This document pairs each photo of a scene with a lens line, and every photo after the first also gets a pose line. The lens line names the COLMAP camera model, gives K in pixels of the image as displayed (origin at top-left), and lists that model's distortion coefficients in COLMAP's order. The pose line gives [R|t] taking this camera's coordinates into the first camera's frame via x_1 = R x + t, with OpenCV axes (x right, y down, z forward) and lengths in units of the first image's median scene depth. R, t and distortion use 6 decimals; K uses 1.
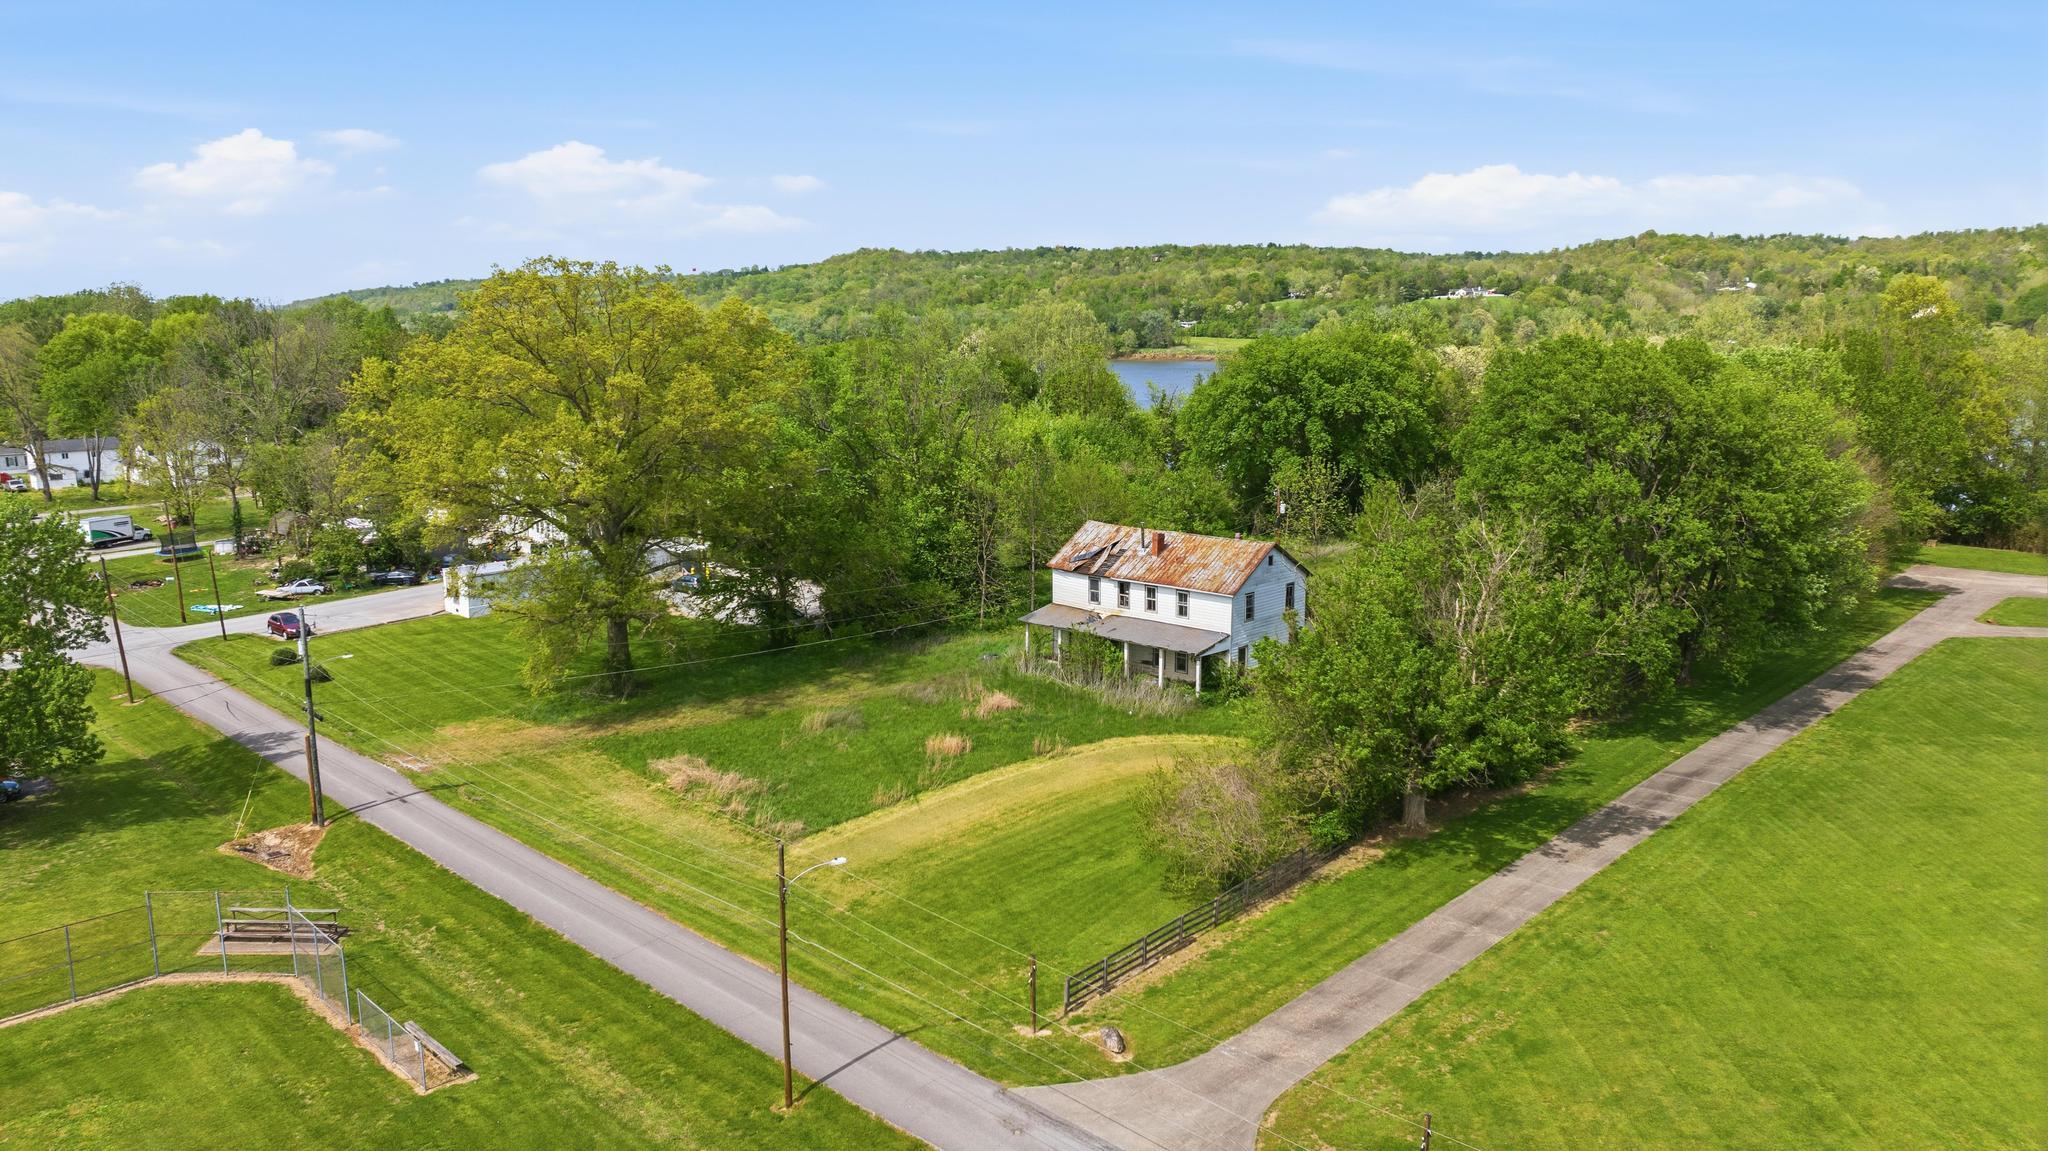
lens RADIAL K [[1431.5, 0, 1037.6], [0, 1431.5, 573.4], [0, 0, 1]] dist [-0.007647, -0.005396]
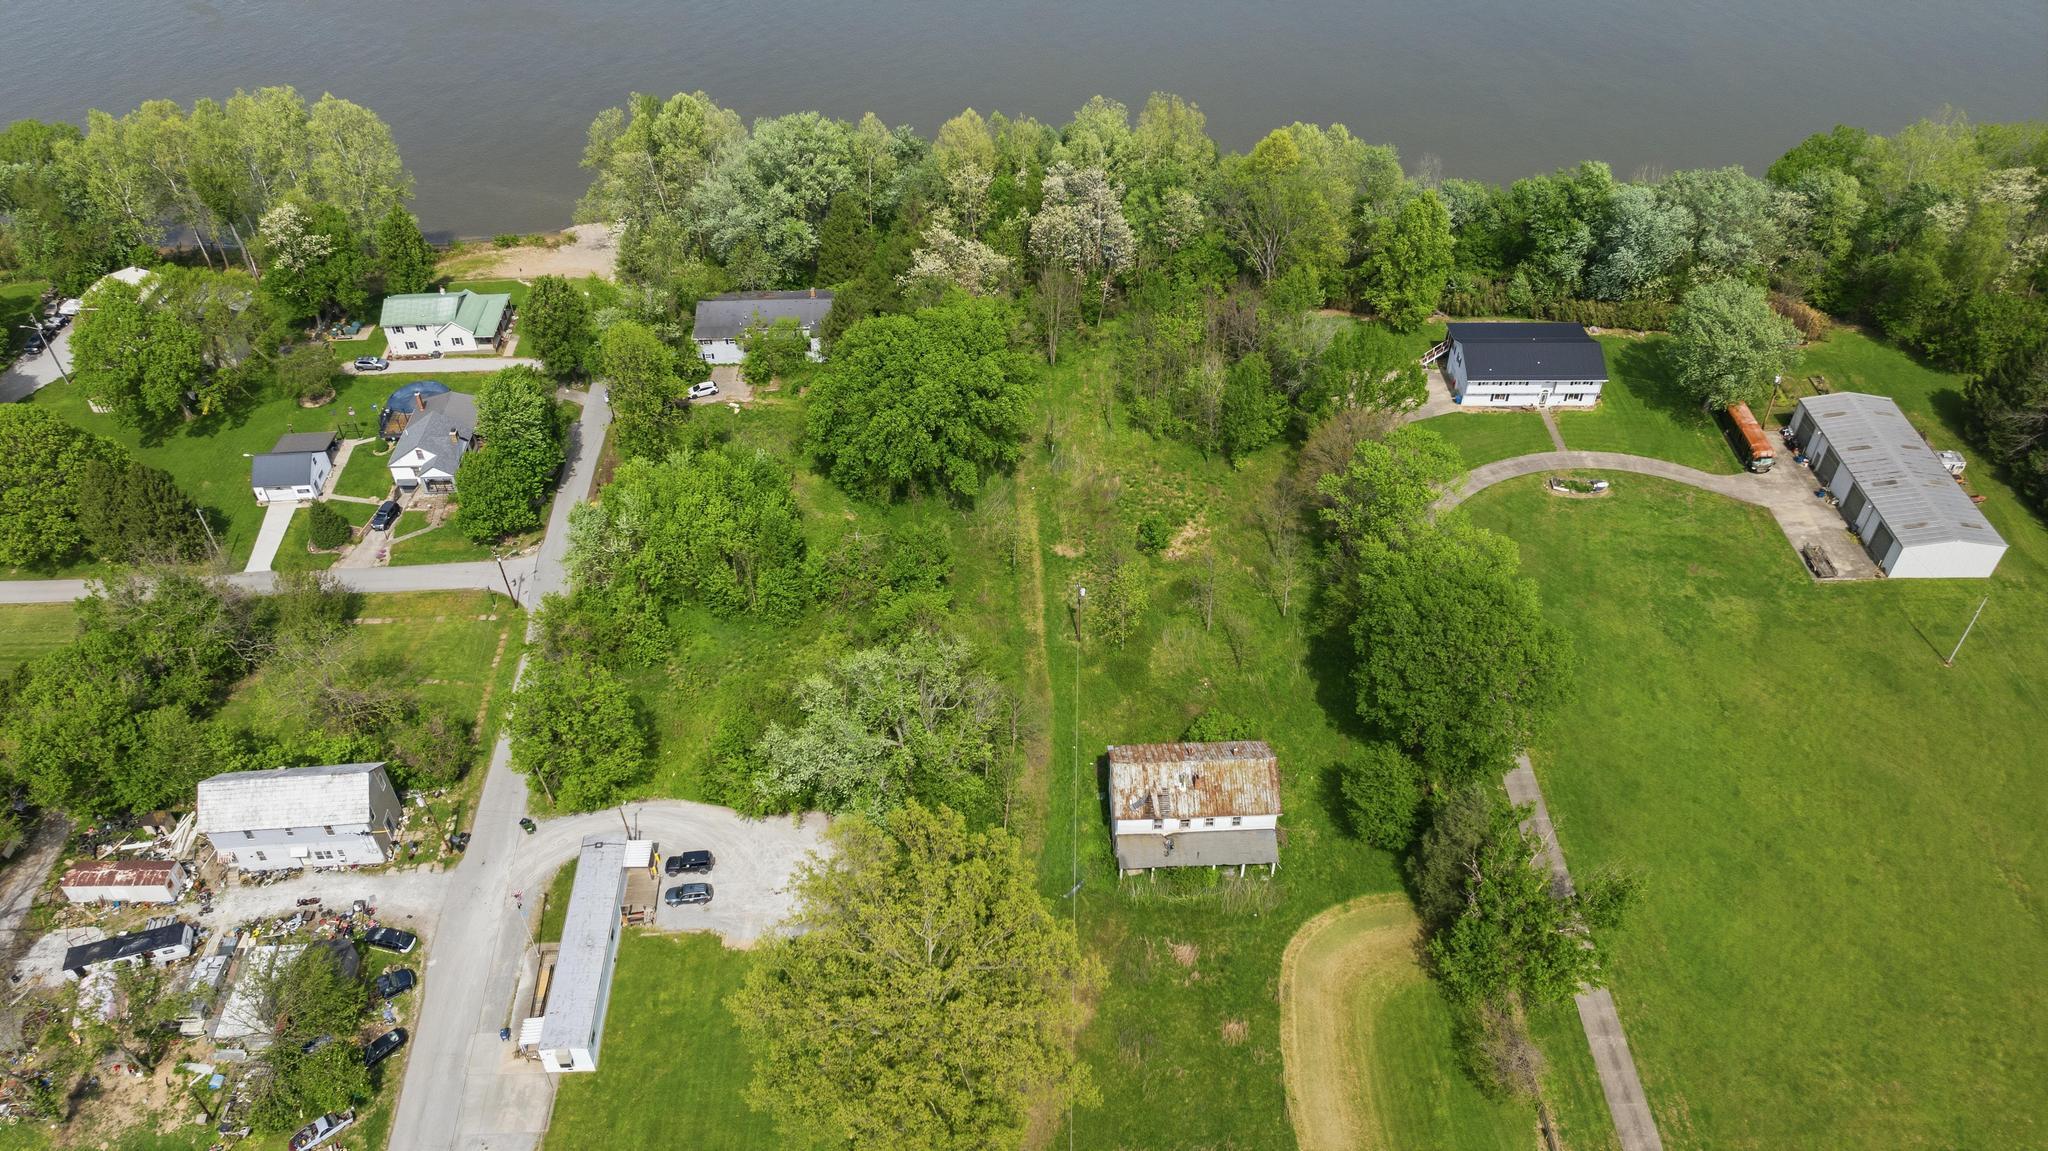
lens RADIAL K [[1431.5, 0, 1037.6], [0, 1431.5, 573.4], [0, 0, 1]] dist [-0.007647, -0.005396]
pose [[0.700798, -0.484931, 0.523187, -0.907793], [0.131886, 0.808844, 0.573042, -1.388724], [-0.701062, -0.332586, 0.630792, 0.383708]]
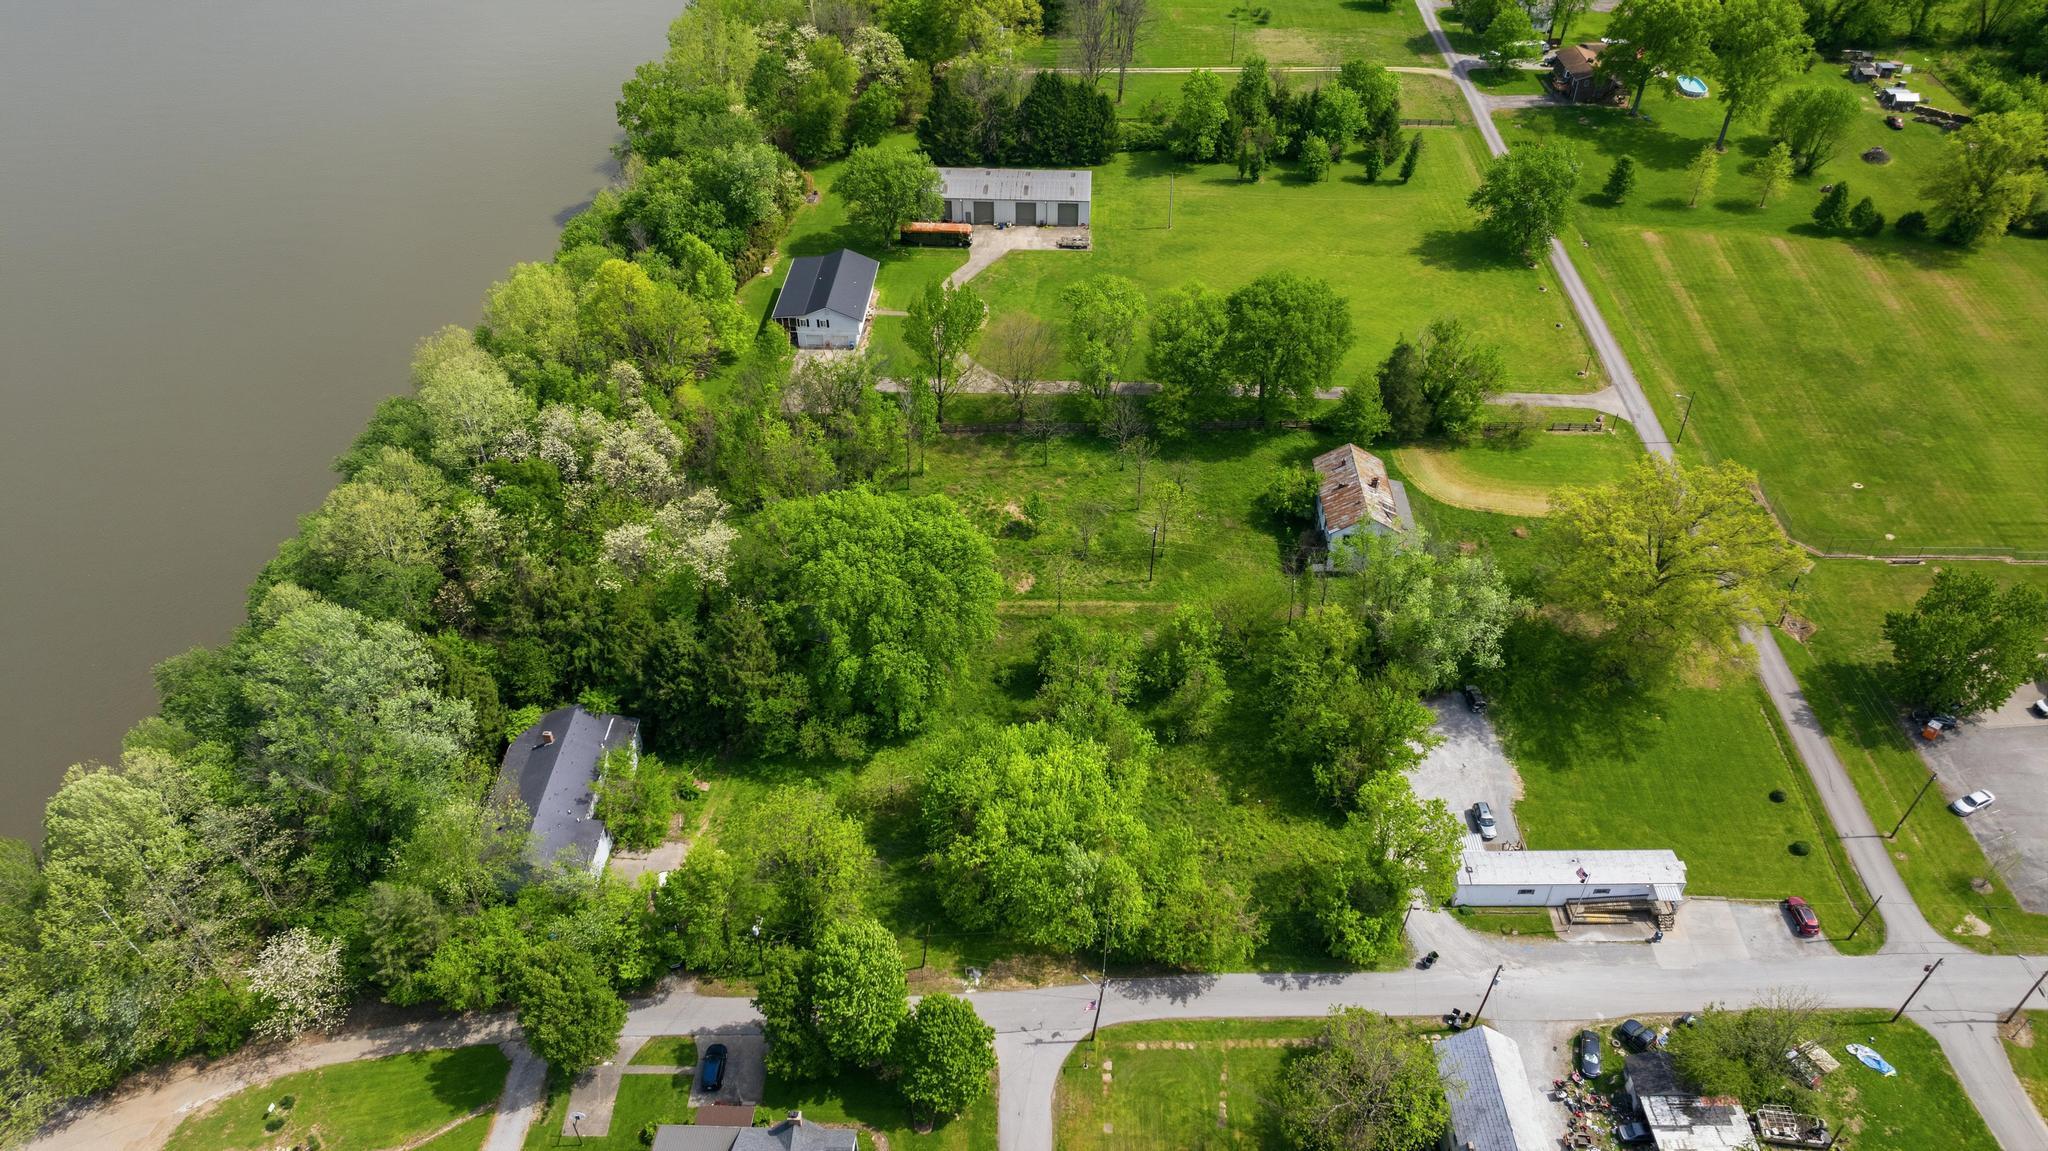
lens RADIAL K [[1432.6, 0, 1024.0], [0, 1432.6, 575.5], [0, 0, 1]] dist [-0.030626, 0.025315]
pose [[-0.668414, -0.479409, 0.568673, -1.015070], [0.144253, 0.666490, 0.731425, -1.890013], [-0.729667, 0.570928, -0.376335, 2.881447]]
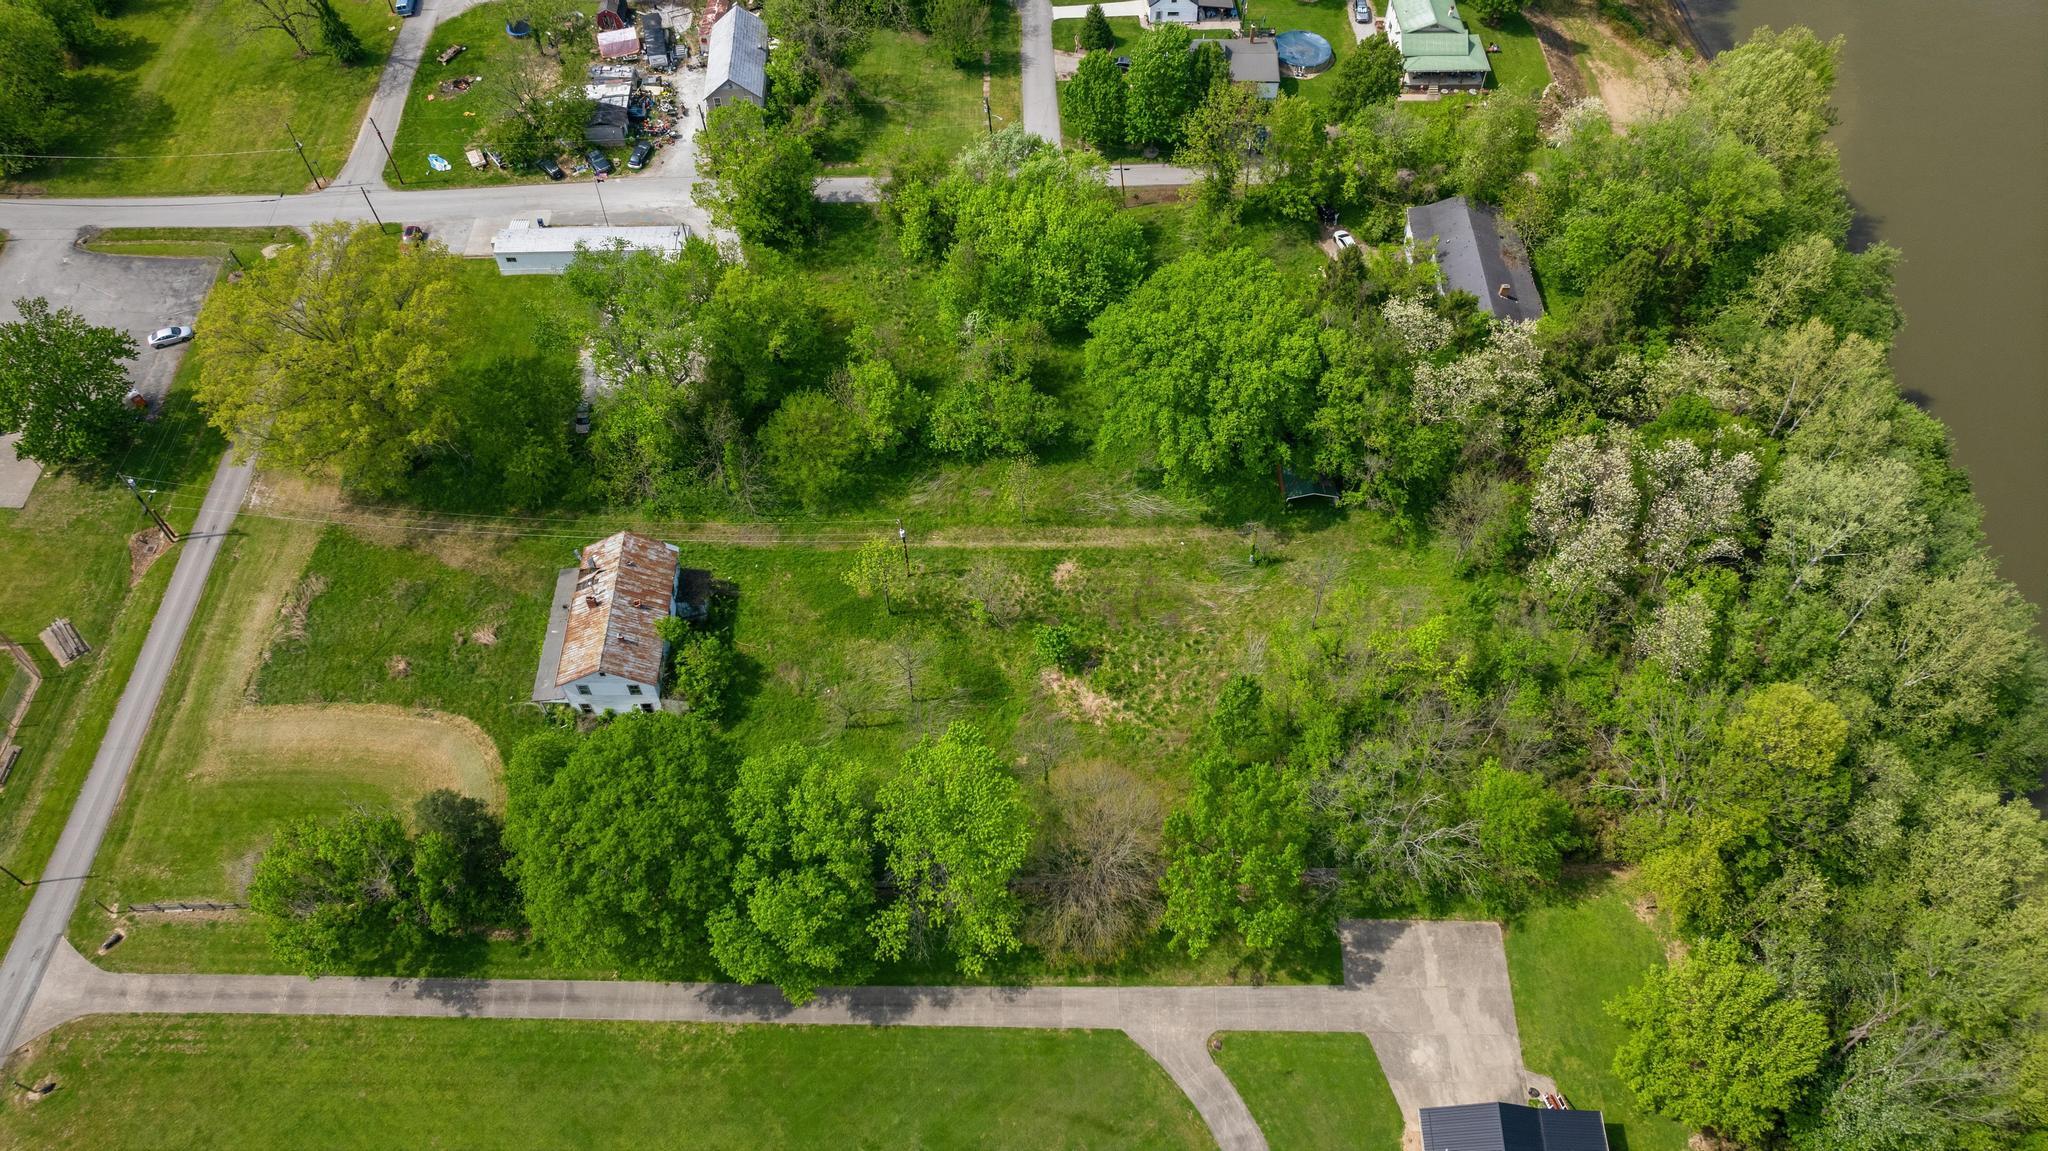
lens RADIAL K [[1432.6, 0, 1024.0], [0, 1432.6, 575.5], [0, 0, 1]] dist [-0.030626, 0.025315]
pose [[0.688346, 0.596934, -0.412128, 1.258244], [-0.141943, 0.668013, 0.730486, -1.504820], [0.711359, -0.444329, 0.544555, 0.744641]]
